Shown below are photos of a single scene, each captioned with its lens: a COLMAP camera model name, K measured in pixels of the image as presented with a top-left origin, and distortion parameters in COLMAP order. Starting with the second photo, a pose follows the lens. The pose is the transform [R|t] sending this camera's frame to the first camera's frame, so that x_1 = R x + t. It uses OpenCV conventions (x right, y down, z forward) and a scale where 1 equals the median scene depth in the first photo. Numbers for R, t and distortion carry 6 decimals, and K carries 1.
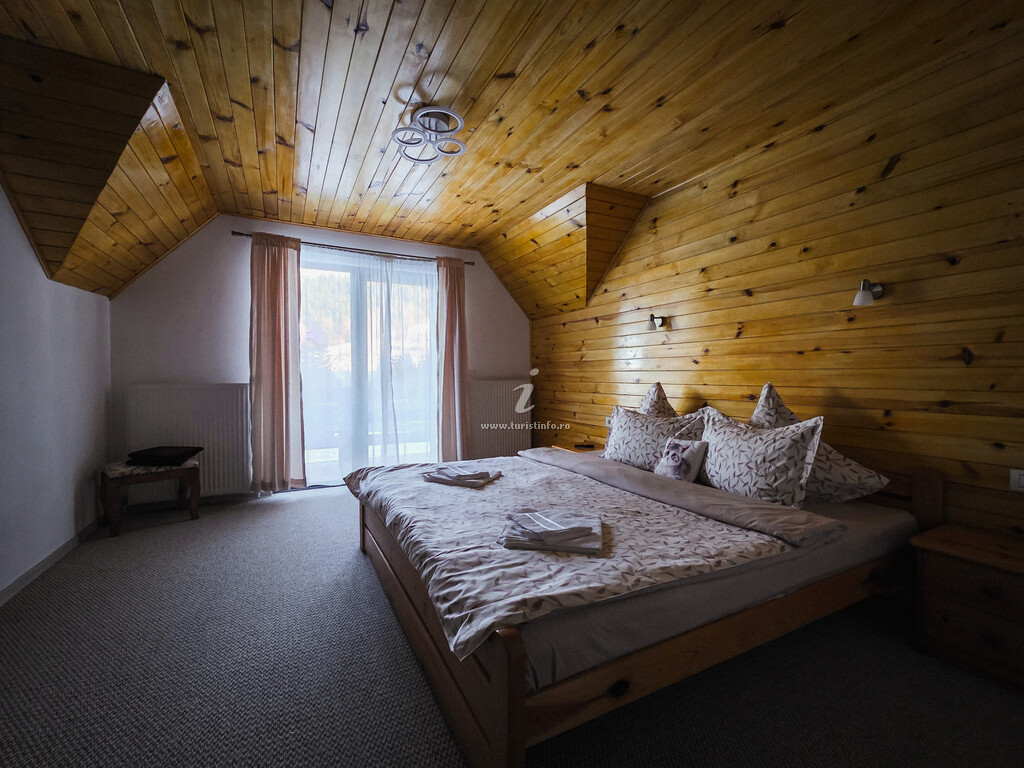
lens RADIAL K [[433.2, 0, 497.7], [0, 433.2, 384.8], [0, 0, 1]] dist [0.000151, -0.000217]
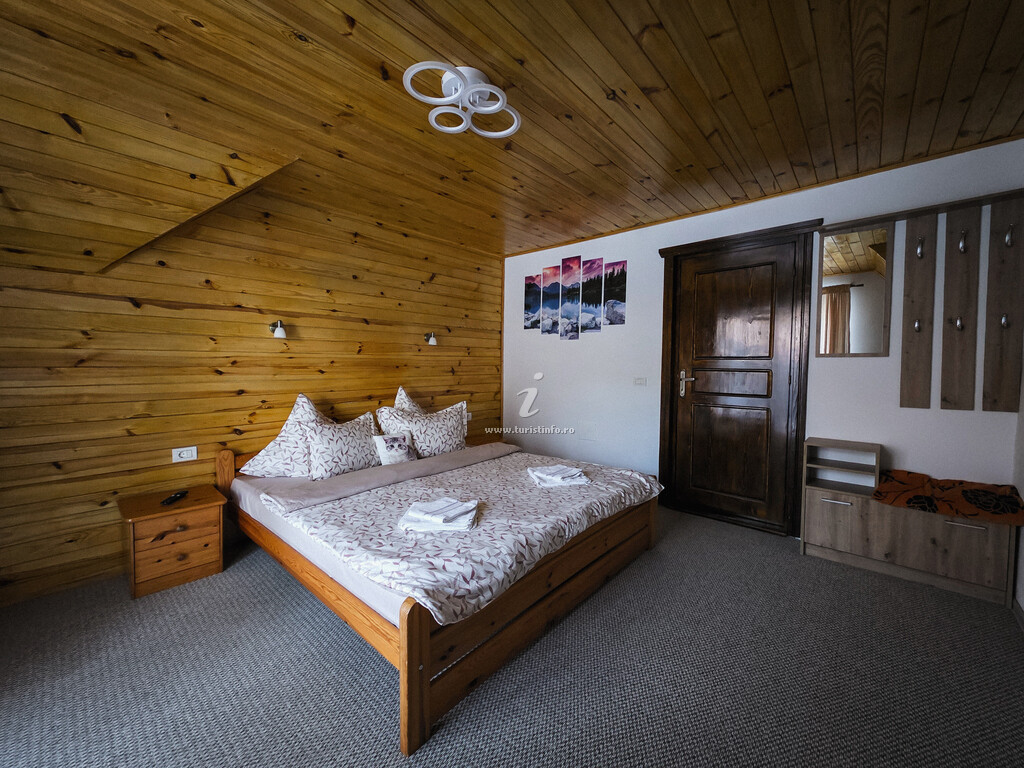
lens RADIAL K [[406.2, 0, 512.0], [0, 406.2, 384.0], [0, 0, 1]] dist [0.000452, -0.000012]
pose [[-0.376818, -0.050247, 0.924923, -0.911713], [0.015211, 0.998057, 0.060417, -0.100202], [-0.926162, 0.036836, -0.375322, 1.228301]]
